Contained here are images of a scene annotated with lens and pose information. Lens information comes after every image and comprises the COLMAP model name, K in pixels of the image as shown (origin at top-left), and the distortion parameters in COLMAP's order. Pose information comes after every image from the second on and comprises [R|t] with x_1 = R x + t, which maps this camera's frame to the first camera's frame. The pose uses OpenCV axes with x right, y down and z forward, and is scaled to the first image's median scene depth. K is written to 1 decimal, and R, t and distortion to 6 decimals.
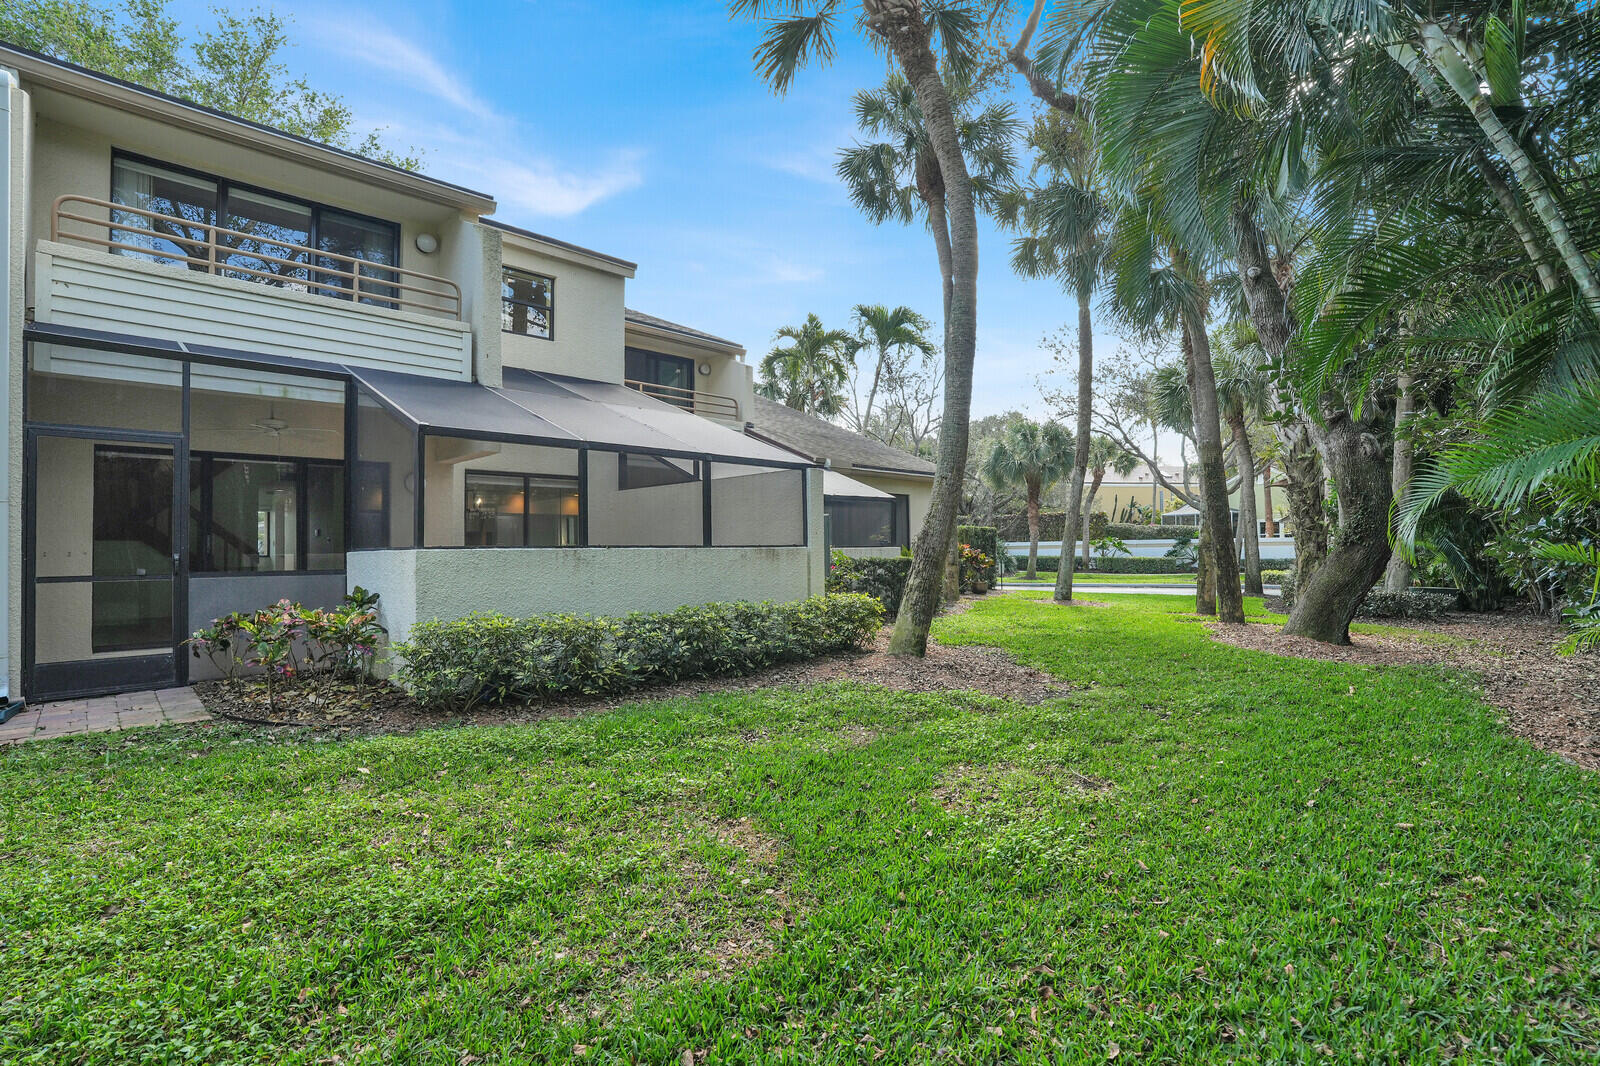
lens RADIAL K [[748.0, 0, 800.0], [0, 748.0, 533.0], [0, 0, 1]] dist [-0.066991, 0.029260]
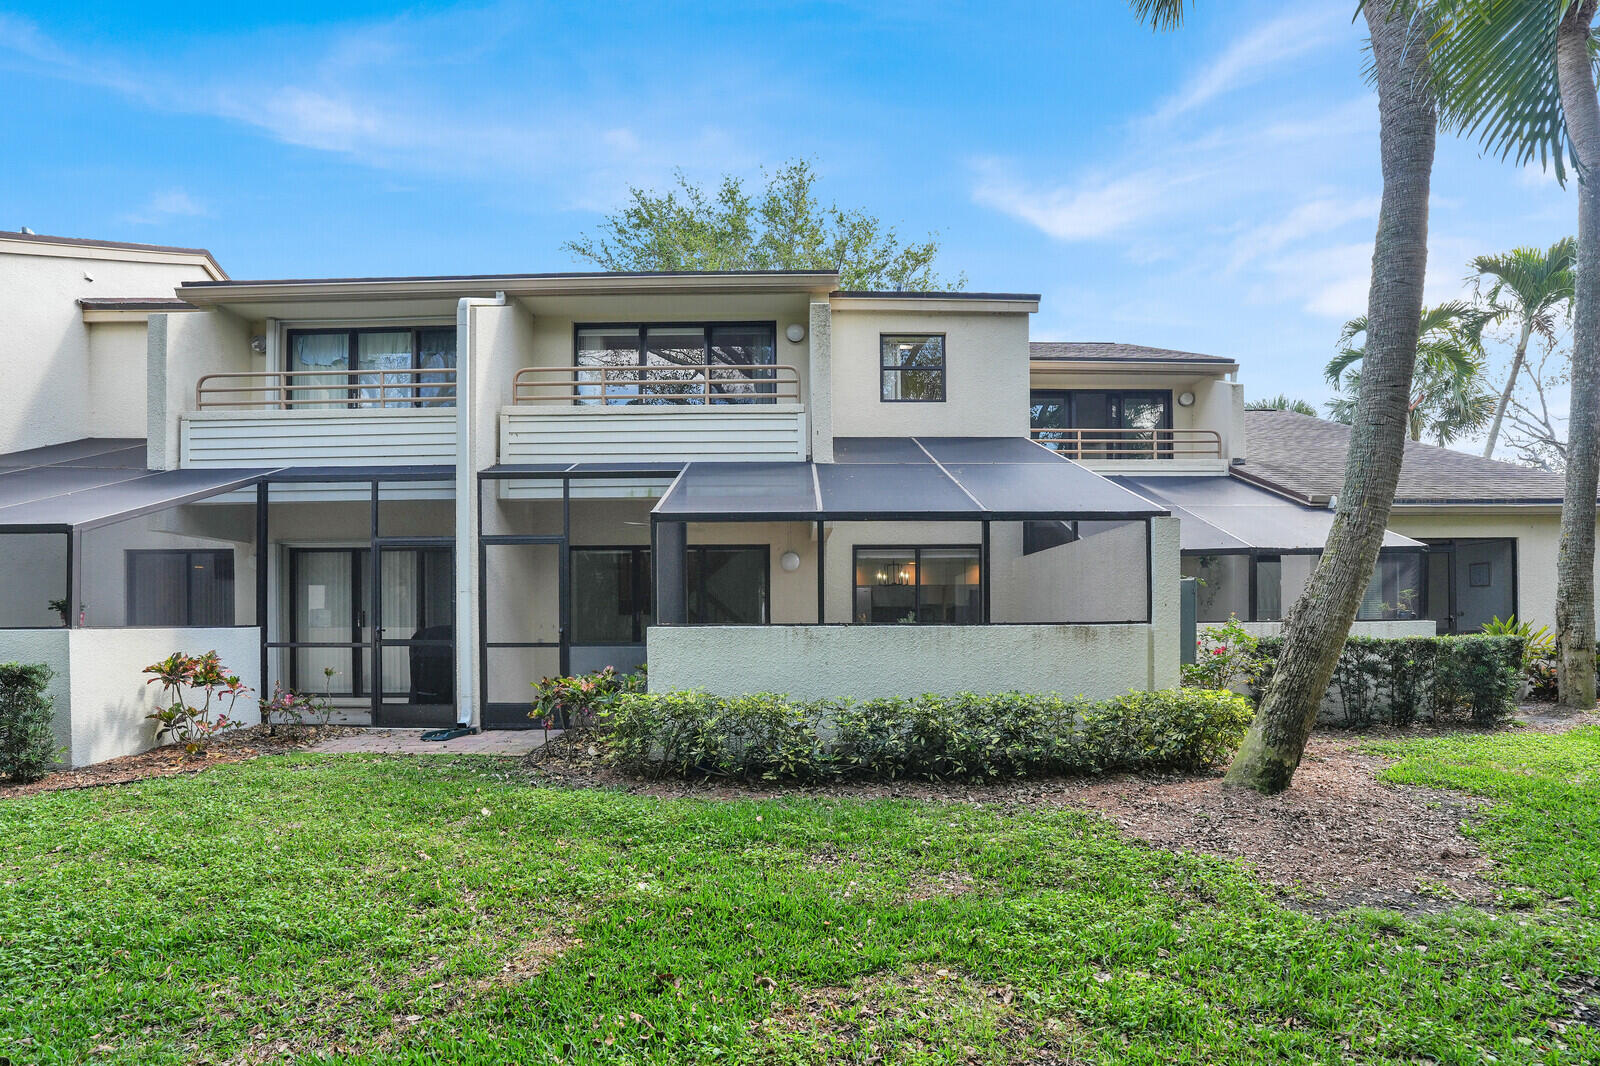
lens RADIAL K [[770.0, 0, 799.4], [0, 770.0, 632.5], [0, 0, 1]] dist [-0.044303, 0.012903]
pose [[0.716385, 0.015060, -0.697542, 0.270871], [0.013115, 0.999300, 0.035045, -0.003044], [0.697581, -0.034254, 0.715686, 0.200180]]
